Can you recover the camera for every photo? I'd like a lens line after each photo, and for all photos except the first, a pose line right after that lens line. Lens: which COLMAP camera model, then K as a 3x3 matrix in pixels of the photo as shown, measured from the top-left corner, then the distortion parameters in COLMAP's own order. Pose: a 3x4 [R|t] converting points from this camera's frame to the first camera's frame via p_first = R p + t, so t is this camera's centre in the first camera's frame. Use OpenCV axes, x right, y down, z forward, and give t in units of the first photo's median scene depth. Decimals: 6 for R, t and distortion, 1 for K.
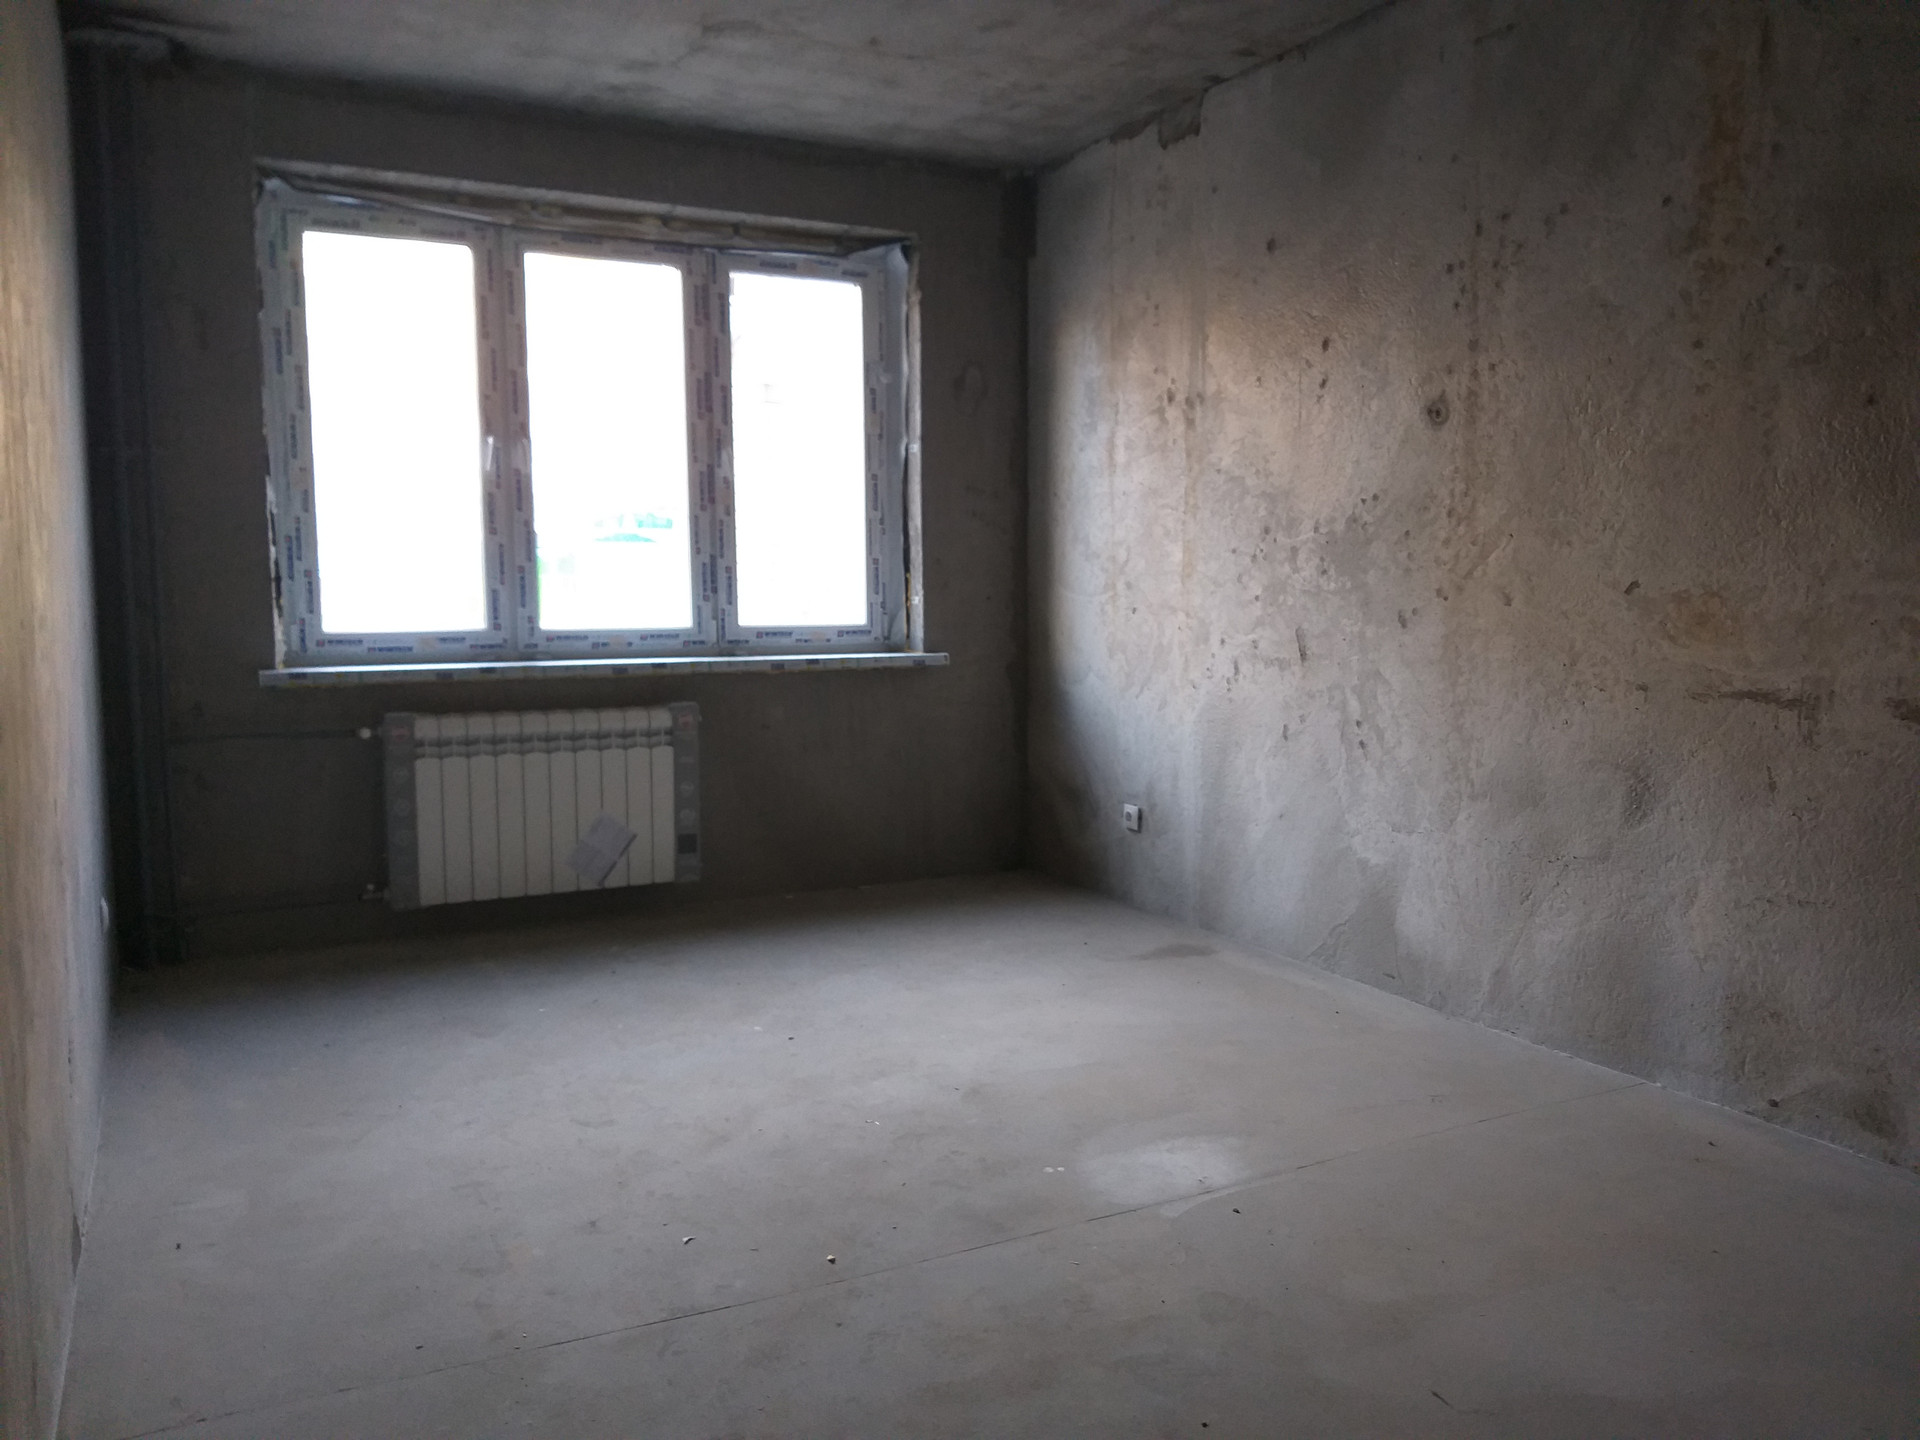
lens RADIAL K [[1454.4, 0, 967.6], [0, 1454.4, 727.3], [0, 0, 1]] dist [0.109469, -0.002253]
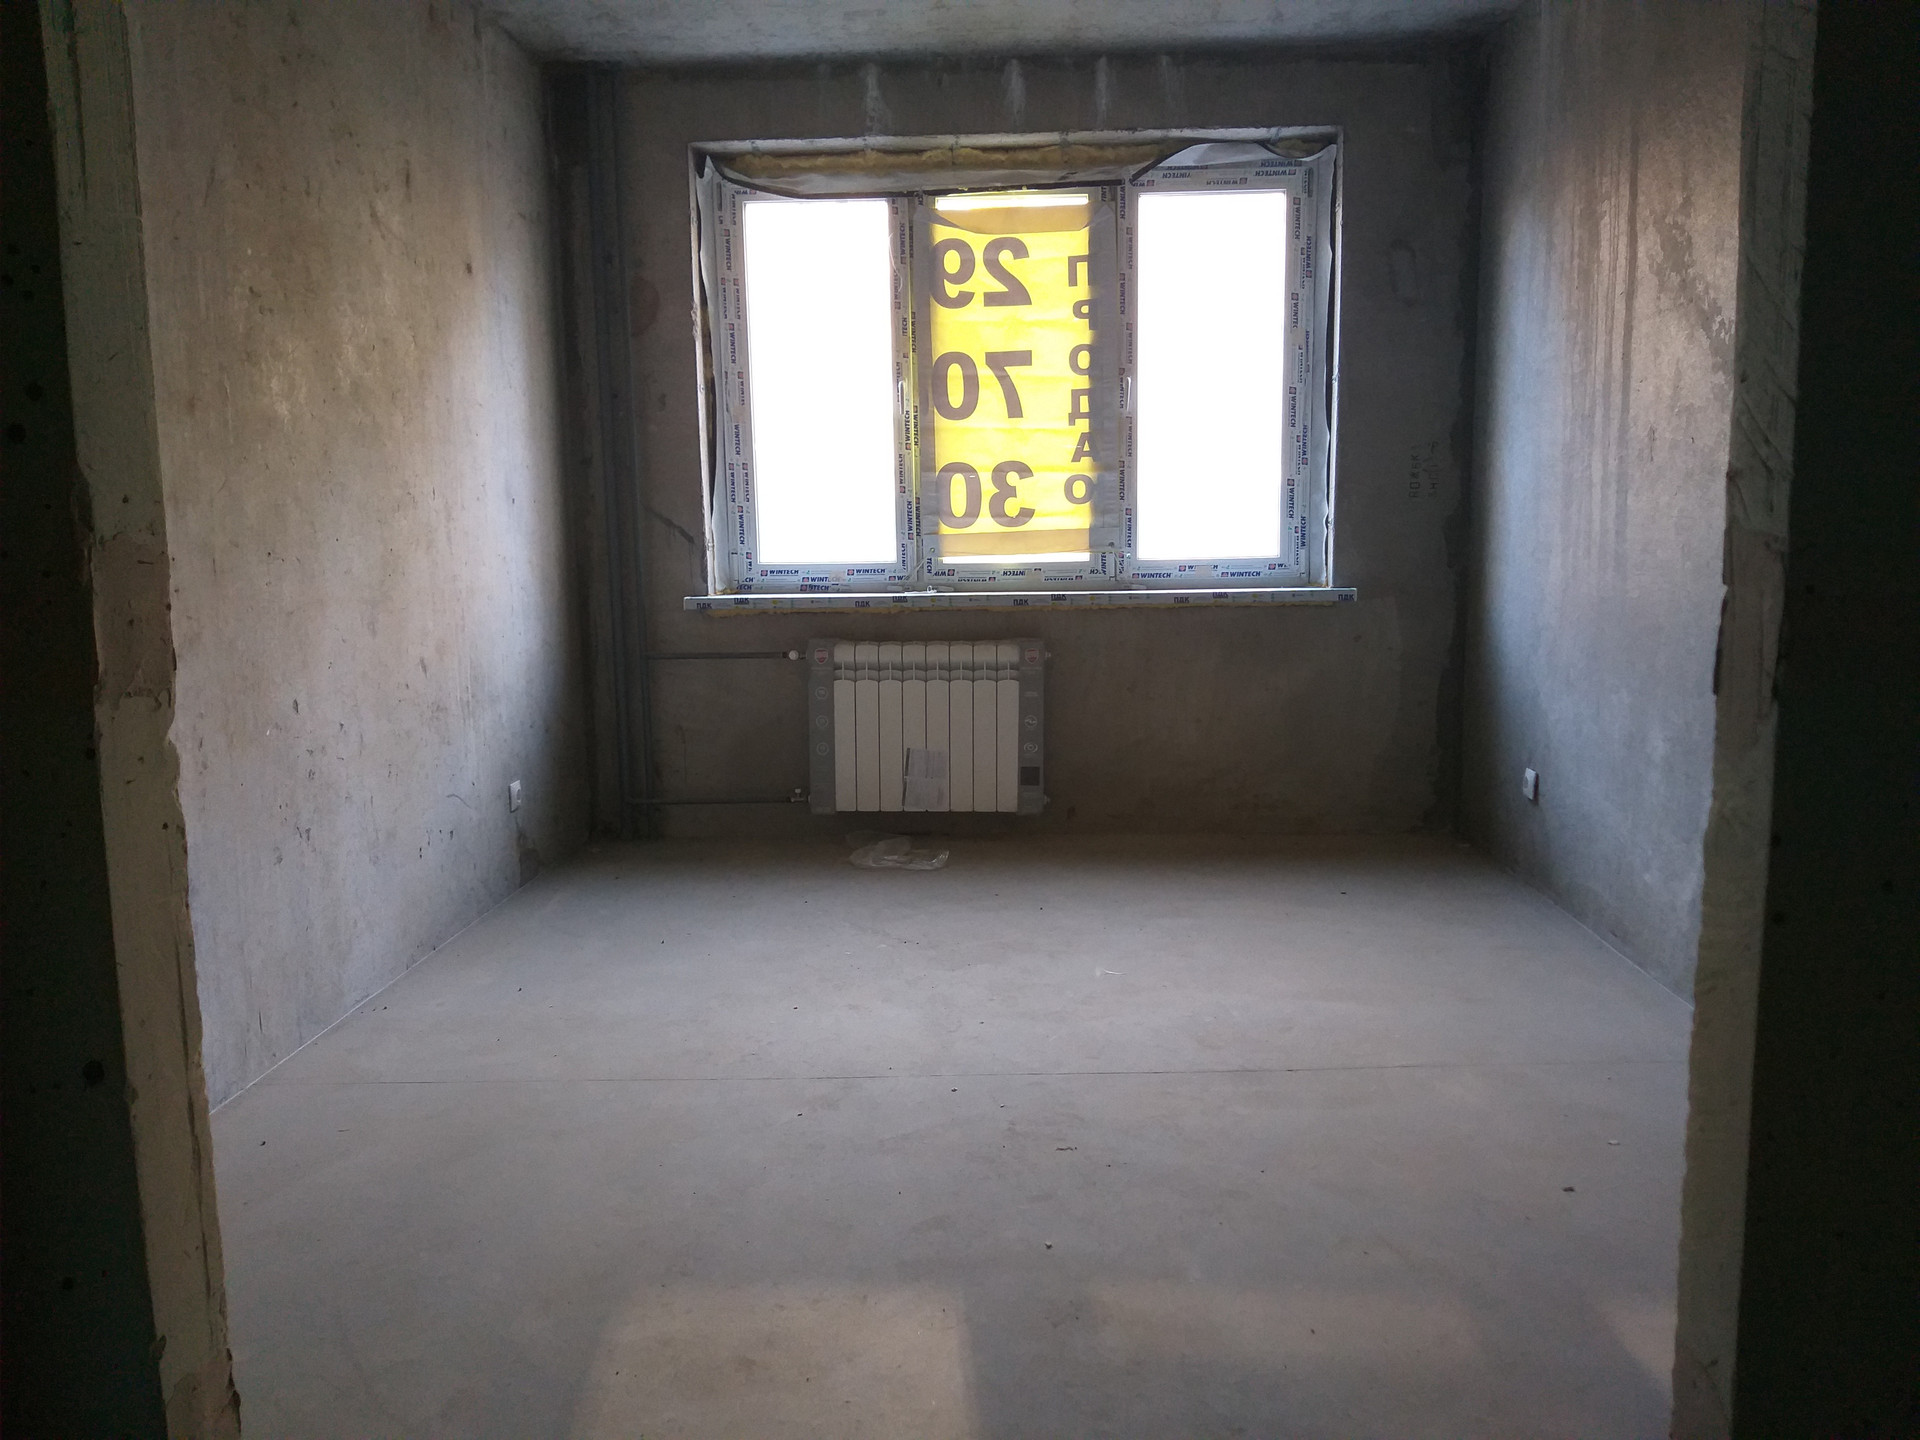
lens RADIAL K [[1454.4, 0, 961.4], [0, 1454.4, 711.4], [0, 0, 1]] dist [0.109469, -0.002253]
pose [[0.891043, 0.053606, -0.450743, 0.203892], [-0.037055, 0.998278, 0.045471, -0.008665], [0.452405, -0.023814, 0.891495, 0.072507]]
